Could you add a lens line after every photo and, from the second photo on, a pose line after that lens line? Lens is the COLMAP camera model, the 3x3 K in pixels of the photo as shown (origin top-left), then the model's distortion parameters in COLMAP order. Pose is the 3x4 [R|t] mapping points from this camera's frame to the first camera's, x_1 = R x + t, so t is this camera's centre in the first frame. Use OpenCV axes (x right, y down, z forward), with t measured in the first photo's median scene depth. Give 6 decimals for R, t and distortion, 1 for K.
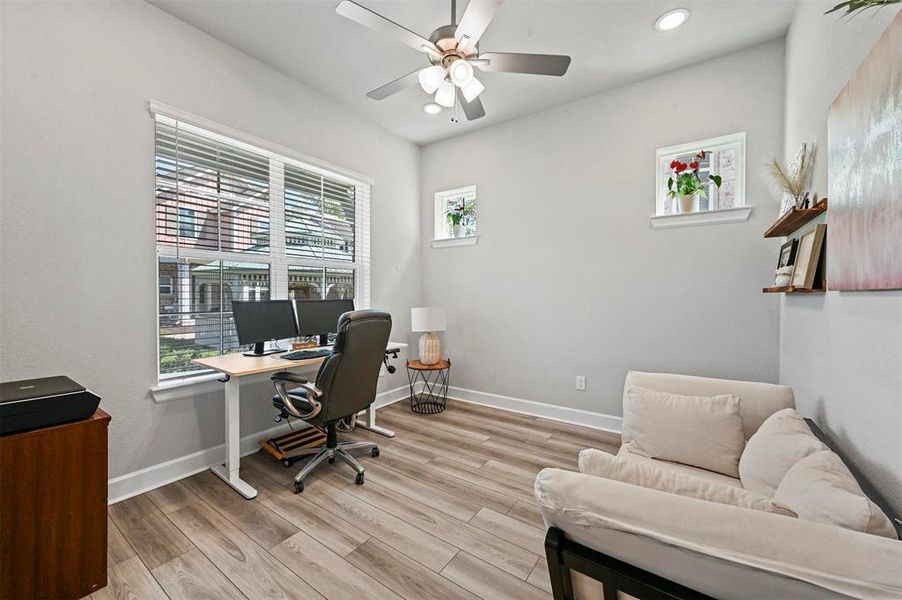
lens RADIAL K [[356.1, 0, 450.8], [0, 356.1, 298.5], [0, 0, 1]] dist [-0.000867, 0.000212]
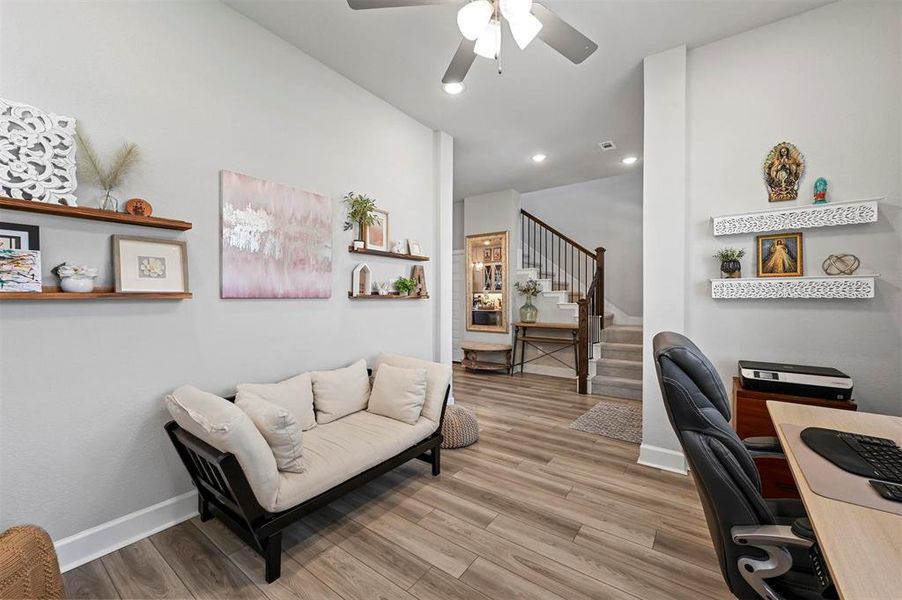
lens RADIAL K [[356.1, 0, 448.0], [0, 356.1, 301.2], [0, 0, 1]] dist [-0.000867, 0.000212]
pose [[-0.999613, -0.004061, 0.027511, 0.105884], [-0.003710, 0.999911, 0.012815, -0.024737], [-0.027561, 0.012708, -0.999539, 1.982294]]
